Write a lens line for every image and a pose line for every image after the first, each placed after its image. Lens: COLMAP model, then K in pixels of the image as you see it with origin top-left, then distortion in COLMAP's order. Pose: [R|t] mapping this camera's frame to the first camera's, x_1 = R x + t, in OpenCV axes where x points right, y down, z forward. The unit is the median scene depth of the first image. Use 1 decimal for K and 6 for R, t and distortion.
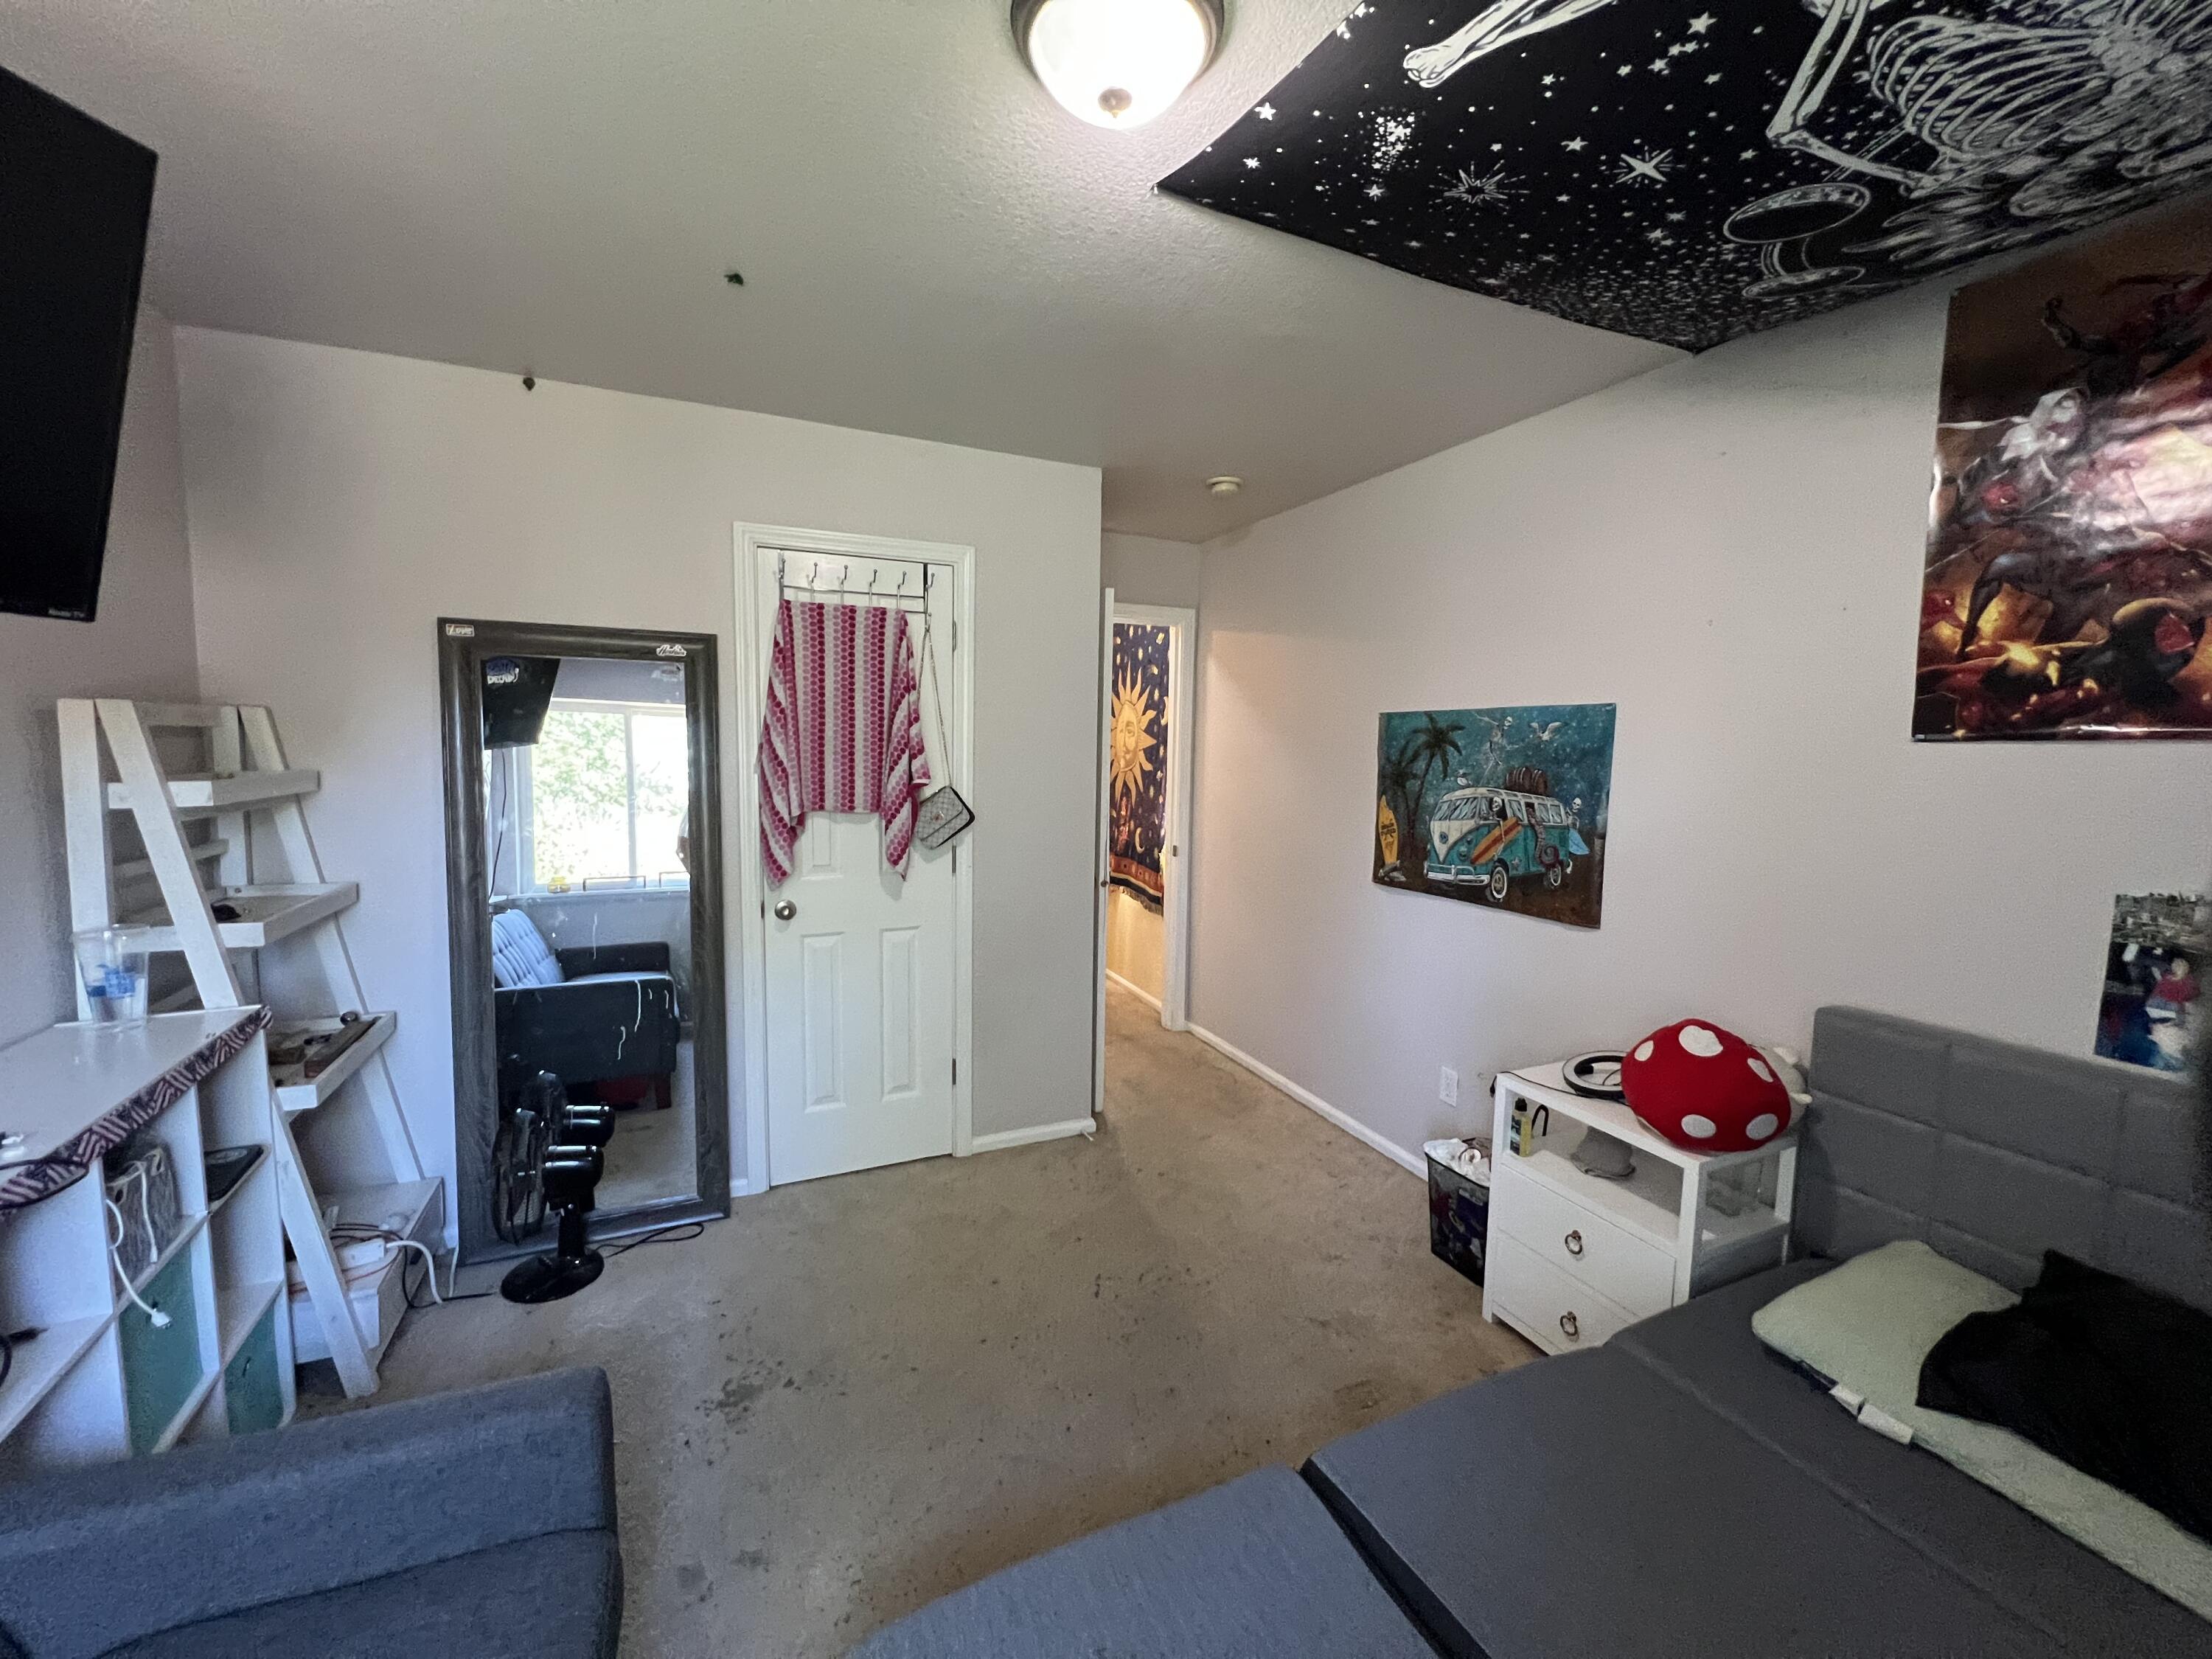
lens RADIAL K [[894.6, 0, 1106.6], [0, 894.6, 825.9], [0, 0, 1]] dist [0.001076, 0.000178]
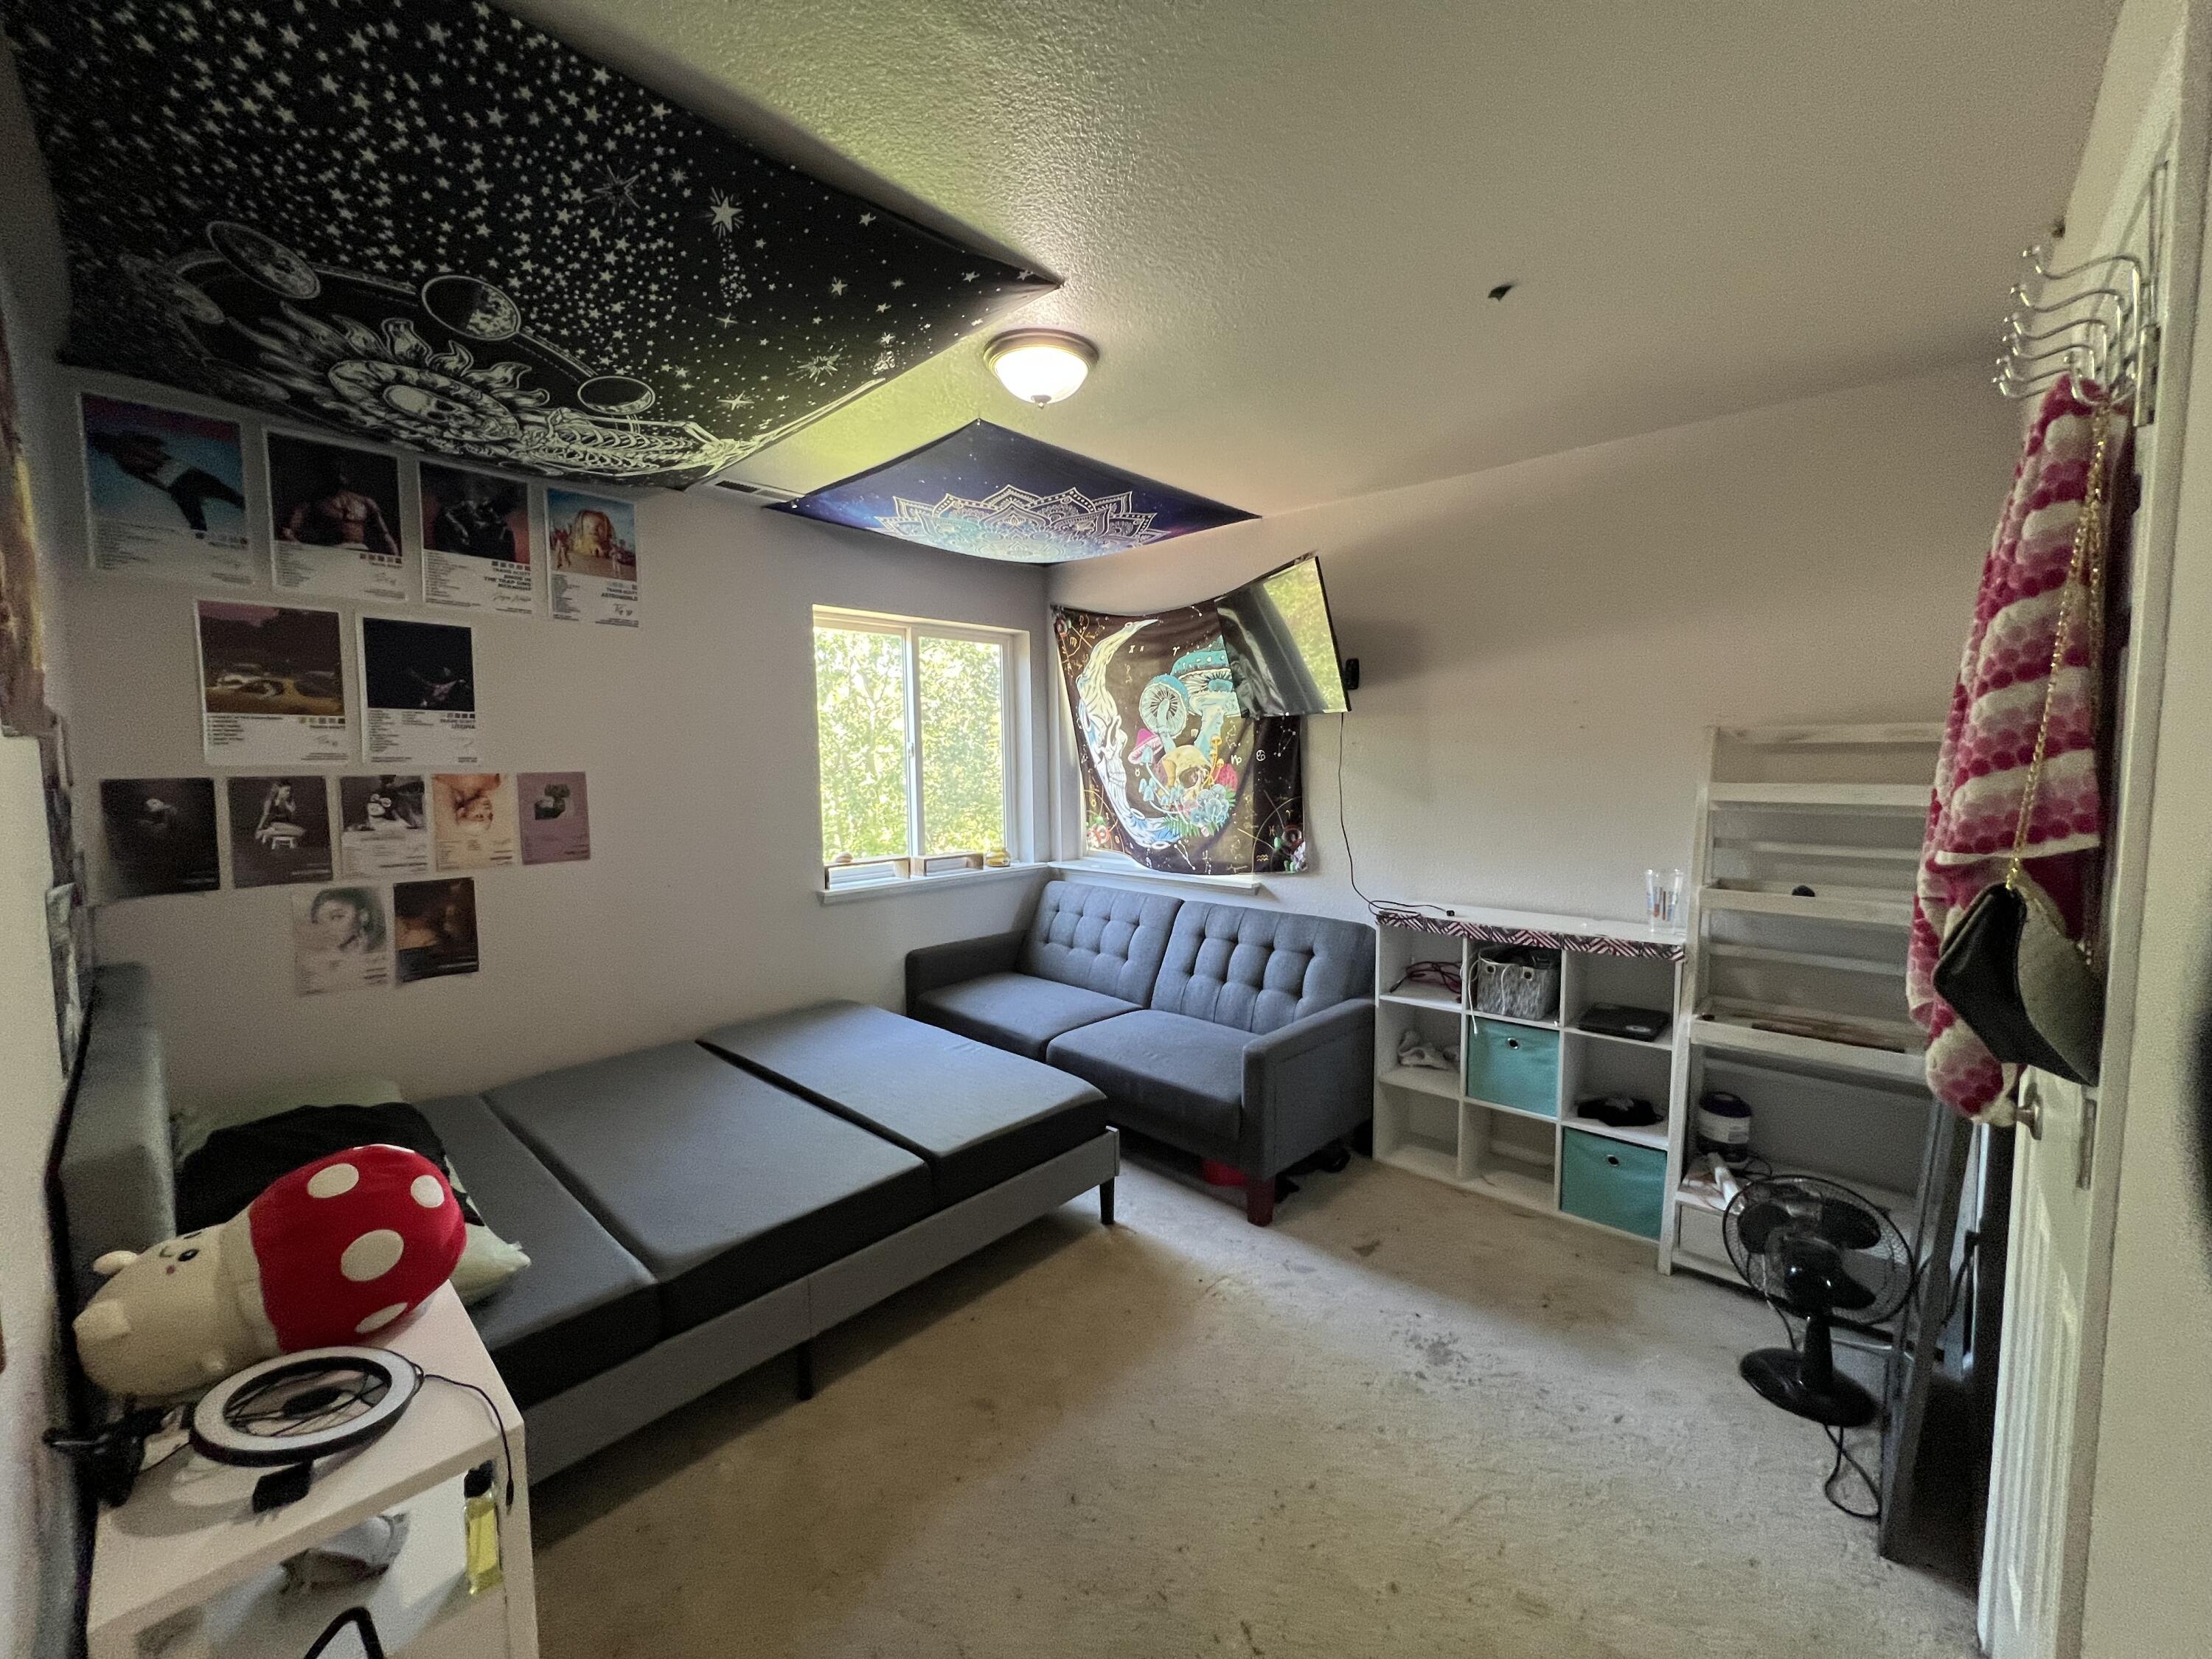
lens RADIAL K [[894.6, 0, 1102.7], [0, 894.6, 828.1], [0, 0, 1]] dist [0.001076, 0.000178]
pose [[-0.922492, 0.018755, -0.385559, 0.654021], [-0.044702, 0.986909, 0.154961, -0.256002], [0.383418, 0.160186, -0.909577, 2.976347]]
